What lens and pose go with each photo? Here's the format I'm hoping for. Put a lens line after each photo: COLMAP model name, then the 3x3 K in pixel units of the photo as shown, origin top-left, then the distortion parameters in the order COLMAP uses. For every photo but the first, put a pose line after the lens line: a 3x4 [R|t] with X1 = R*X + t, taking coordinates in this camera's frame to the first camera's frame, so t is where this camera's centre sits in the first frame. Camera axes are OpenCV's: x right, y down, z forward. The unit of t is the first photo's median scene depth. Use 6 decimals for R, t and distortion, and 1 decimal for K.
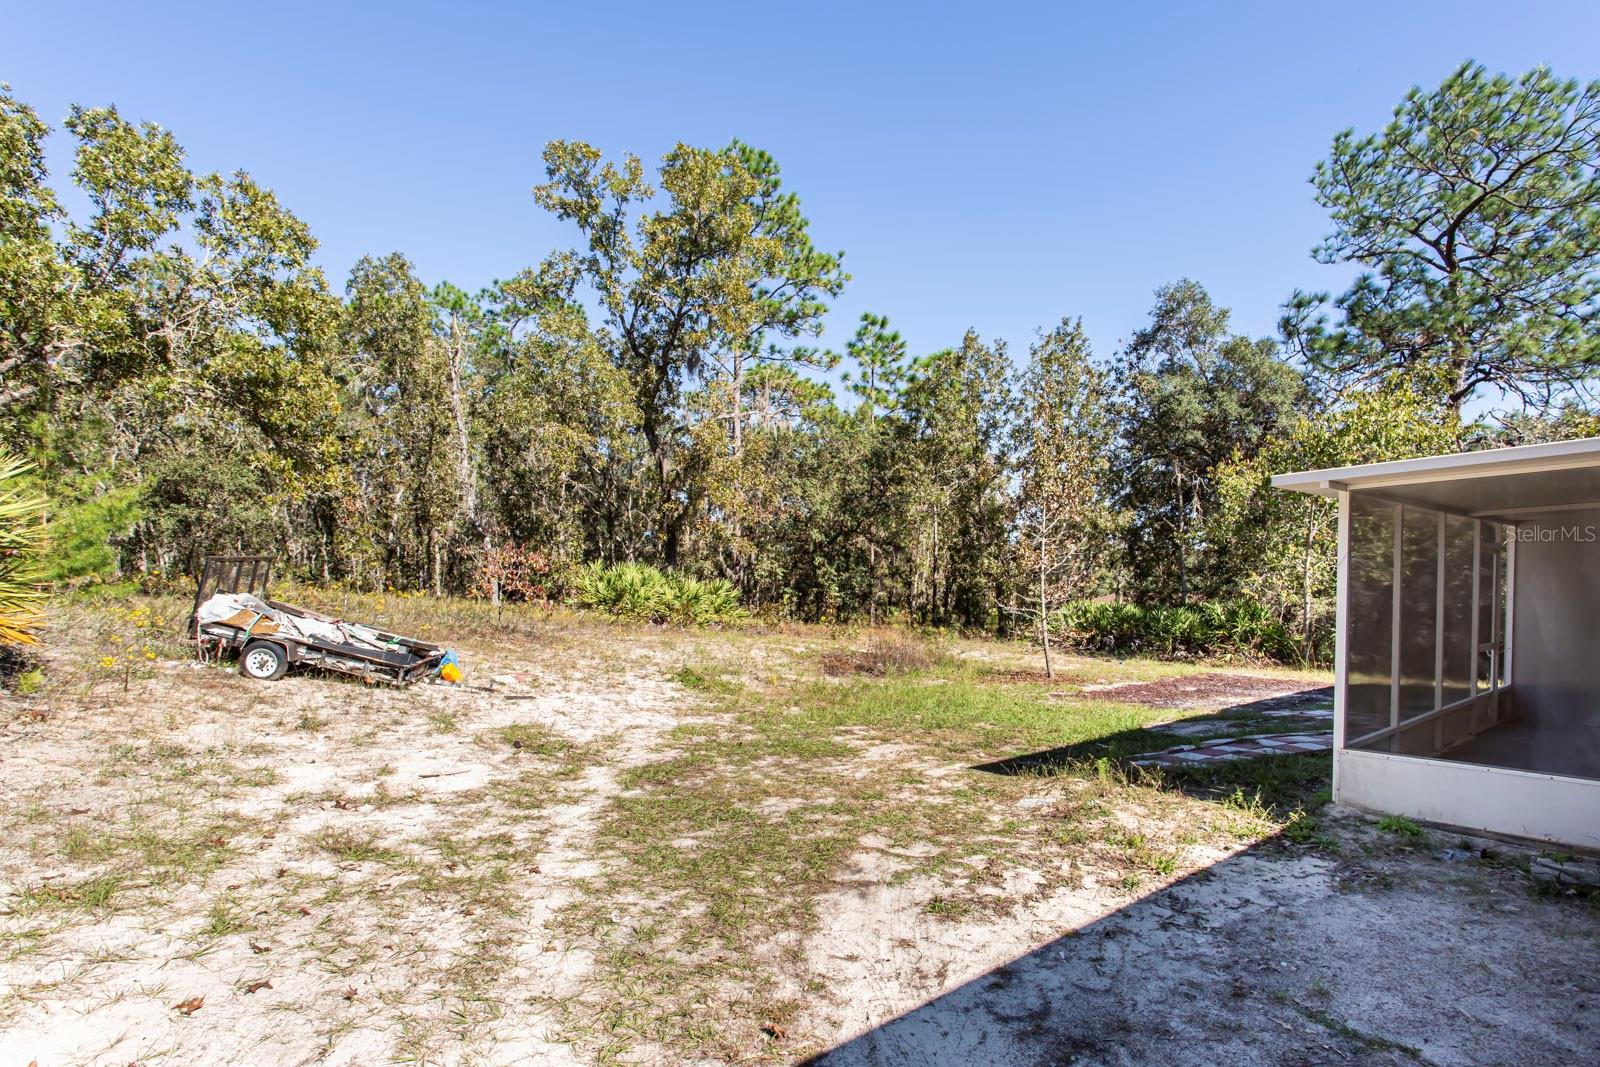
lens RADIAL K [[805.2, 0, 800.9], [0, 805.2, 611.5], [0, 0, 1]] dist [0.001366, 0.000337]
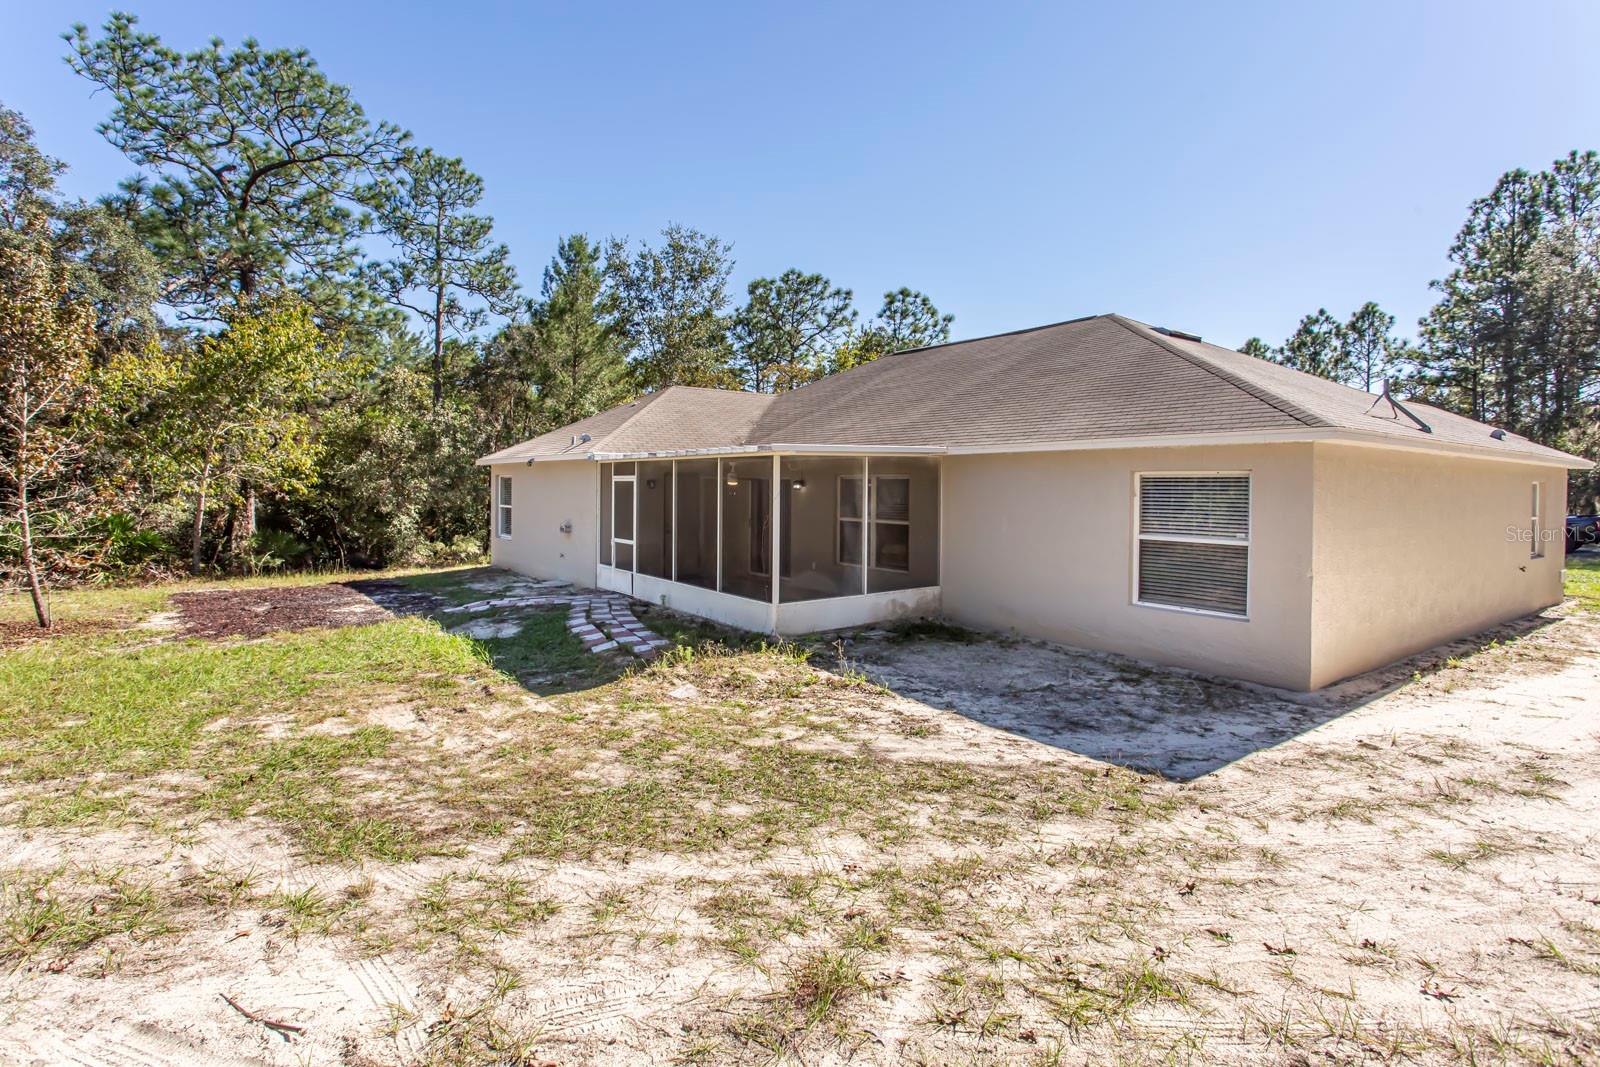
lens RADIAL K [[746.4, 0, 800.0], [0, 746.4, 533.5], [0, 0, 1]] dist [0.002107, 0.001987]
pose [[0.089556, -0.055981, 0.994407, -1.044877], [0.023518, 0.998260, 0.054080, -0.081879], [-0.995704, 0.018543, 0.090717, 0.903894]]
